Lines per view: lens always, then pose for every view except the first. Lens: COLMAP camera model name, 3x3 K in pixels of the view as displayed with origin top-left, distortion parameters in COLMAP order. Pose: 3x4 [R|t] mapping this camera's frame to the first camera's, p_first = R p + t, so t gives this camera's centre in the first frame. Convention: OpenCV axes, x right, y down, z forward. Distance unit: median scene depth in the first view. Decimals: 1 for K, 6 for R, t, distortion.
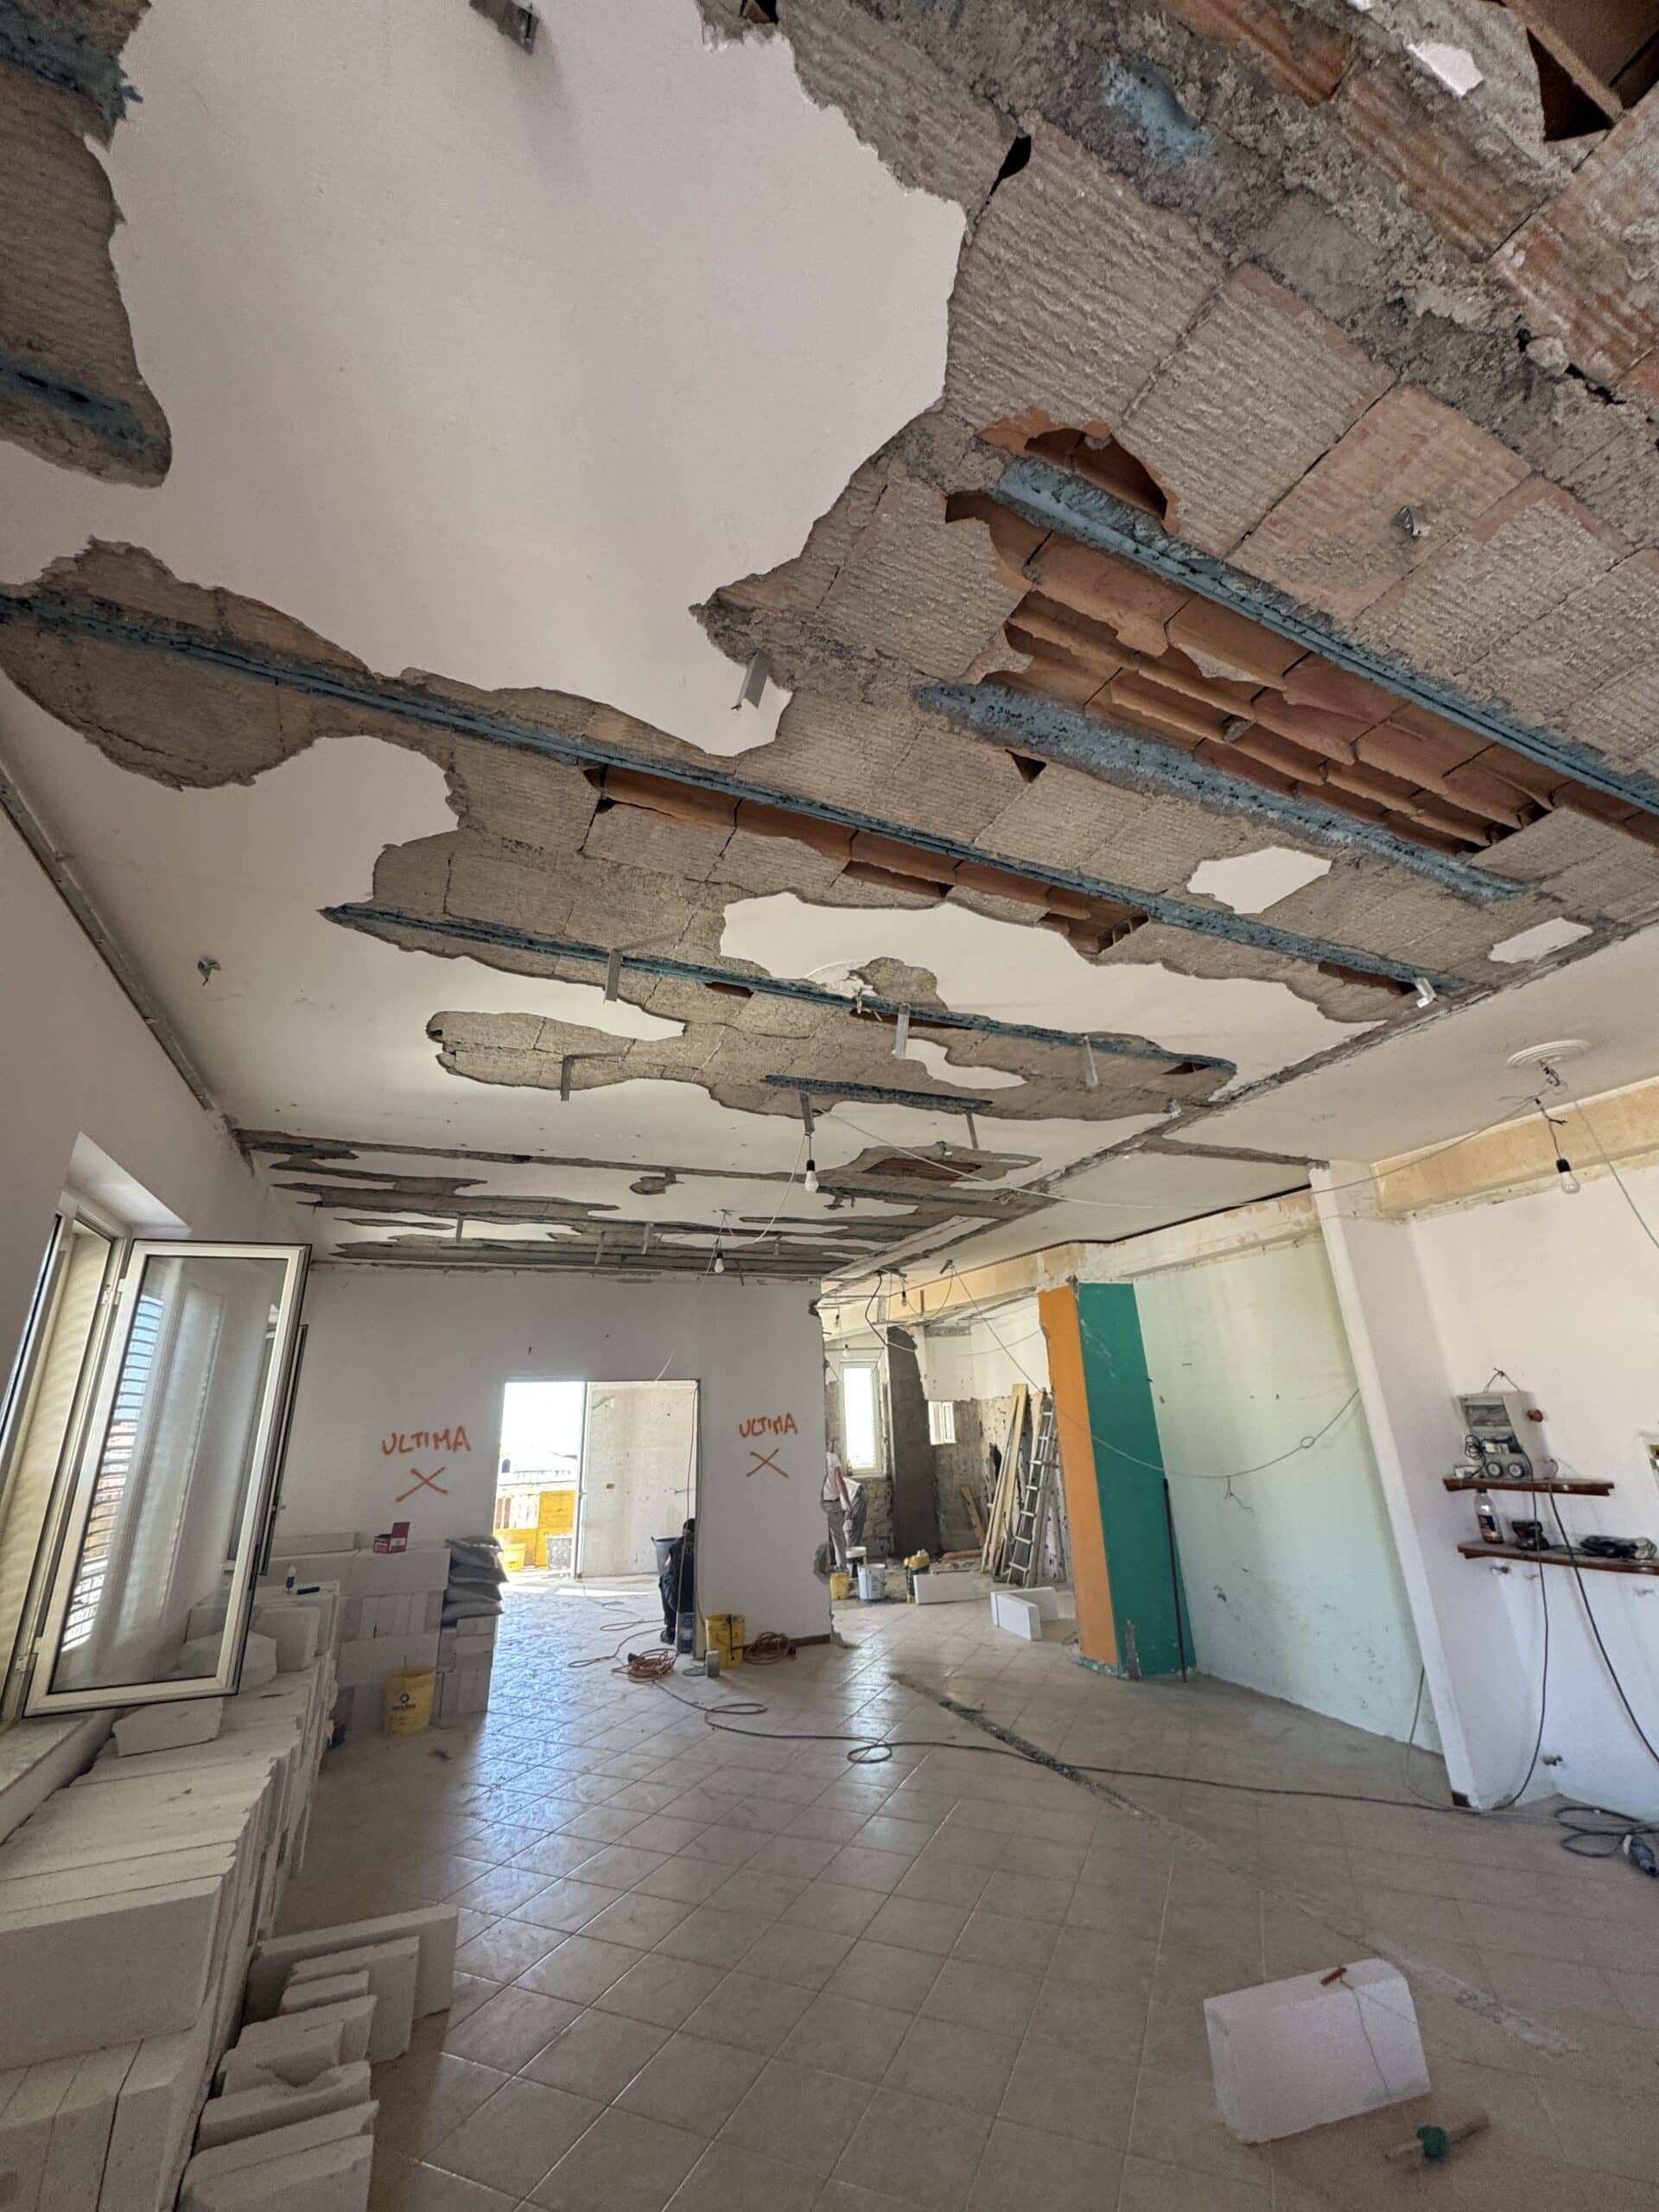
lens RADIAL K [[878.6, 0, 836.8], [0, 878.6, 1097.8], [0, 0, 1]] dist [0.000232, -0.000067]
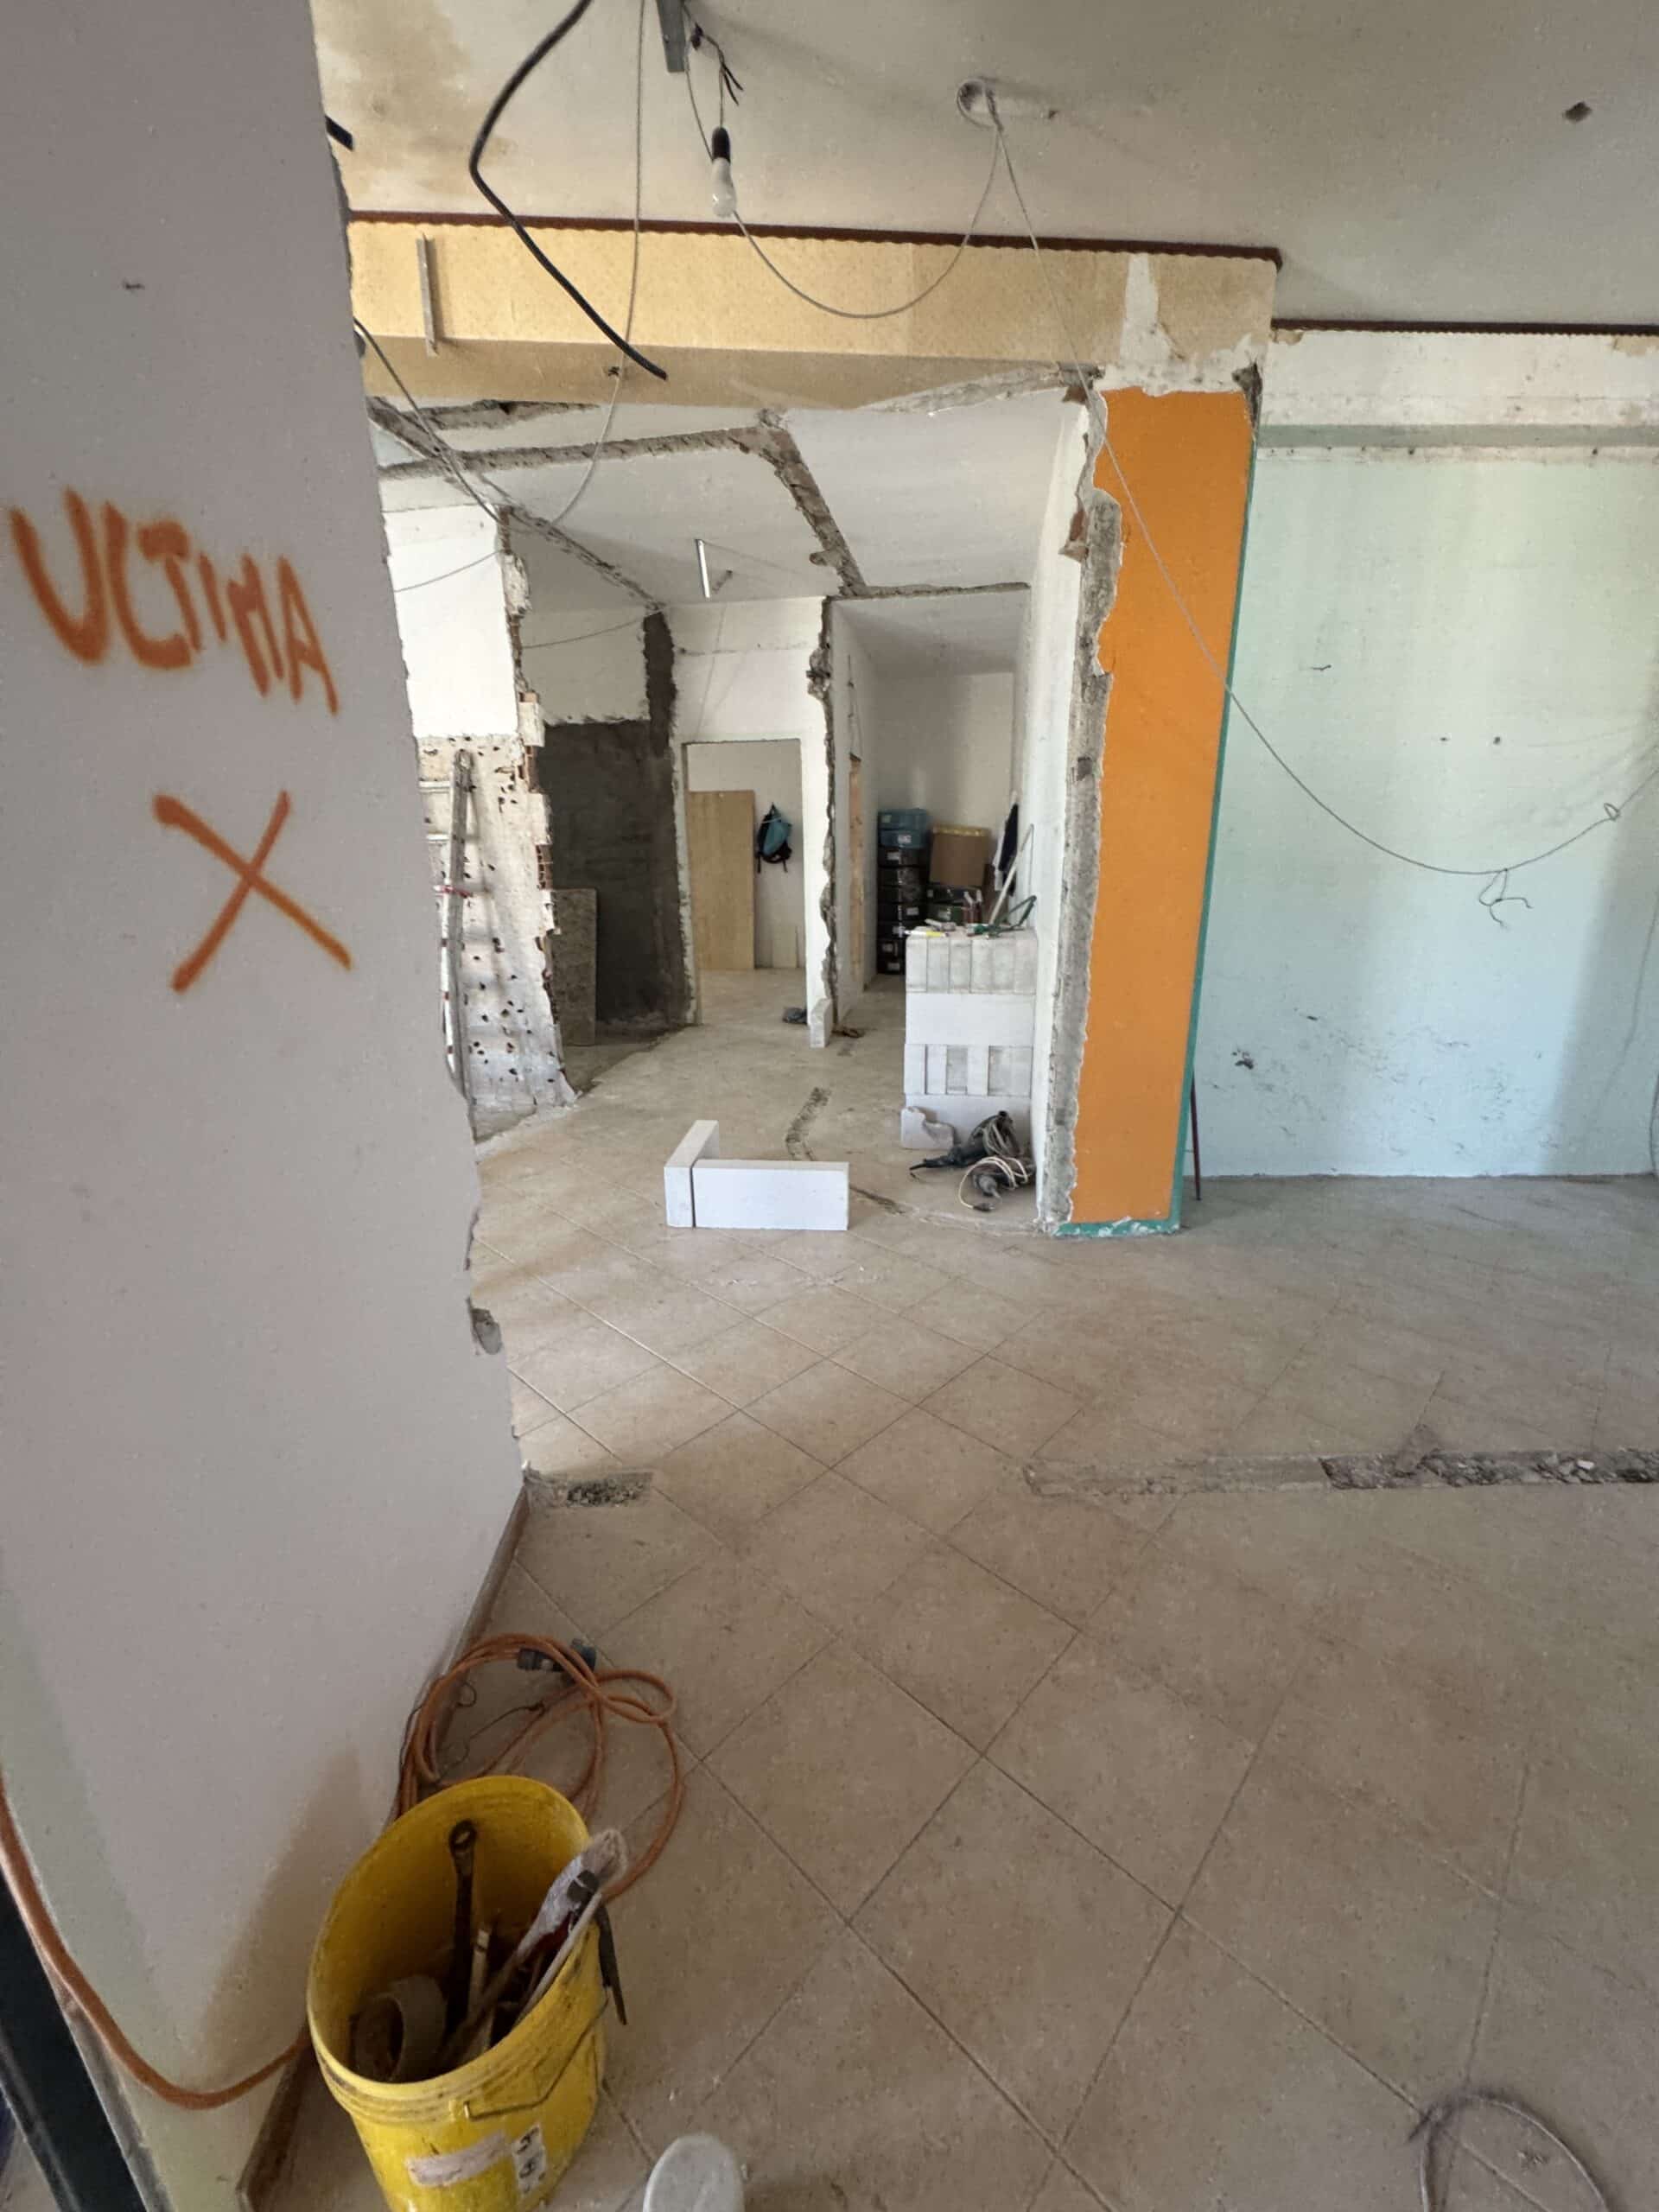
lens RADIAL K [[878.6, 0, 836.8], [0, 878.6, 1097.8], [0, 0, 1]] dist [0.000232, -0.000067]
pose [[0.348949, -0.235473, 0.907076, -0.222455], [-0.321437, 0.879127, 0.351873, 0.444782], [-0.880291, -0.414353, 0.231081, 1.056503]]
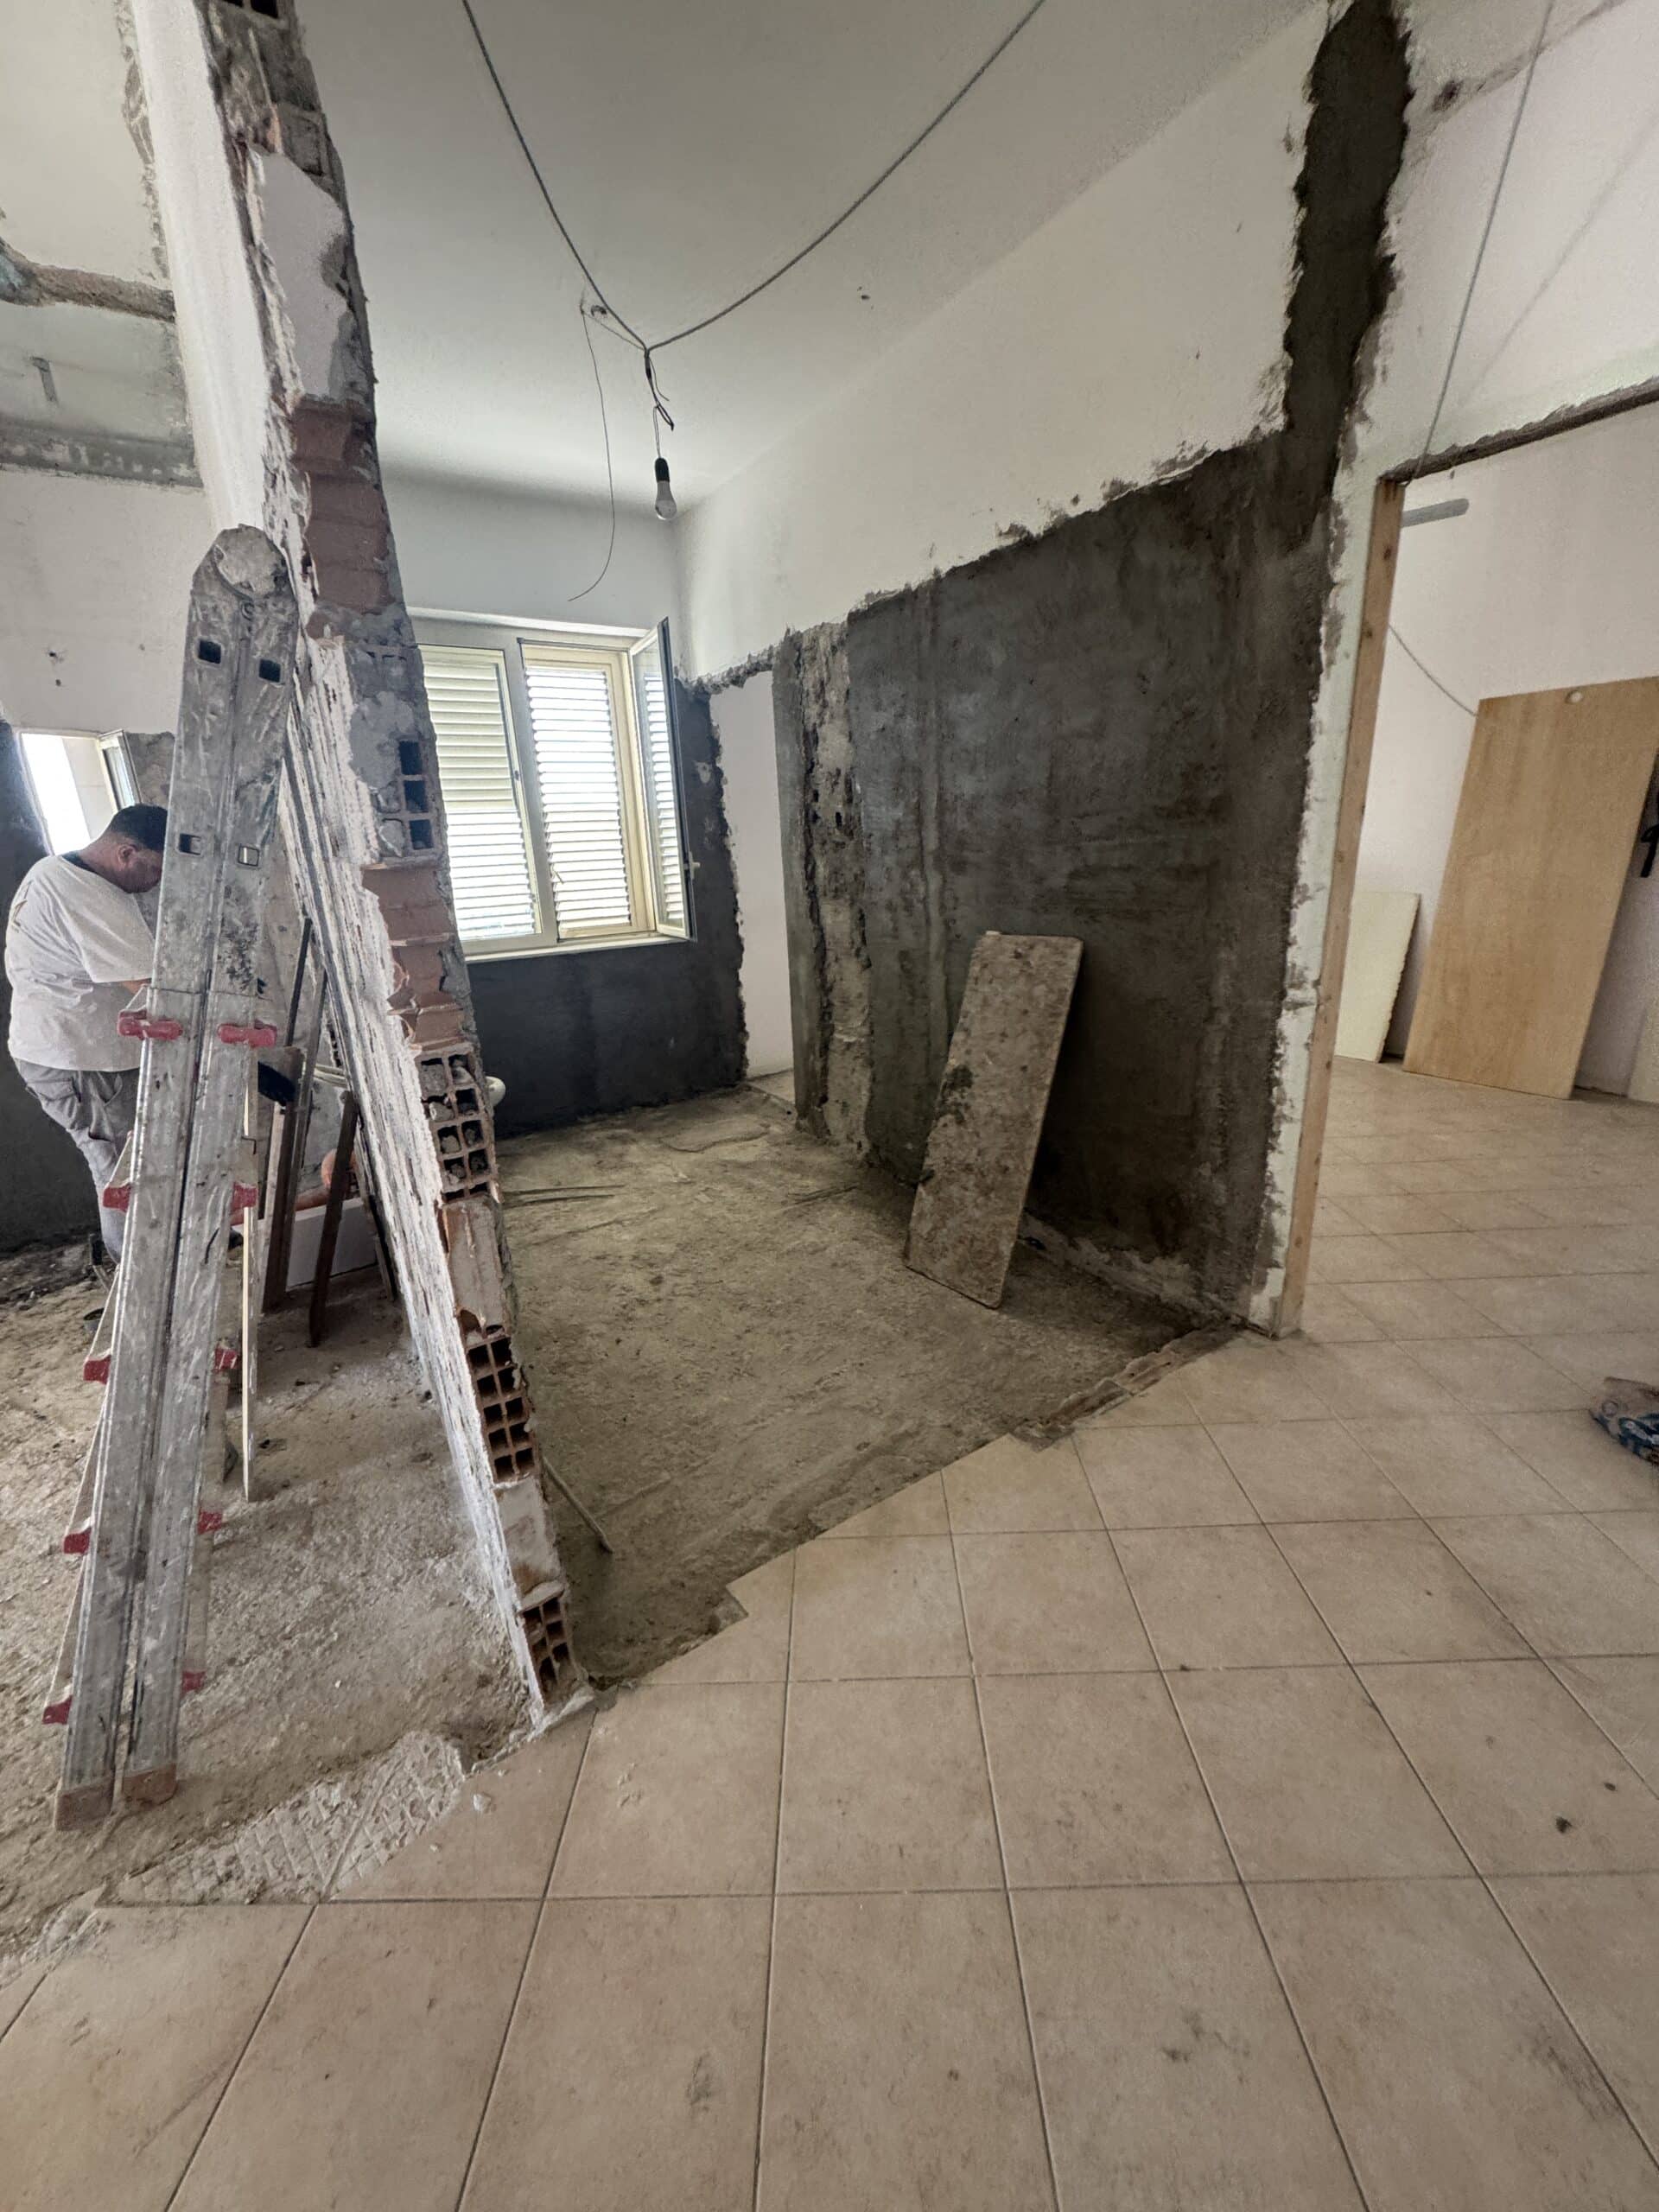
lens RADIAL K [[878.6, 0, 836.8], [0, 878.6, 1097.8], [0, 0, 1]] dist [0.000232, -0.000067]
pose [[0.923419, -0.121158, 0.364168, -0.062878], [-0.116210, 0.816054, 0.566173, 0.464165], [-0.365777, -0.565135, 0.739479, 1.127630]]
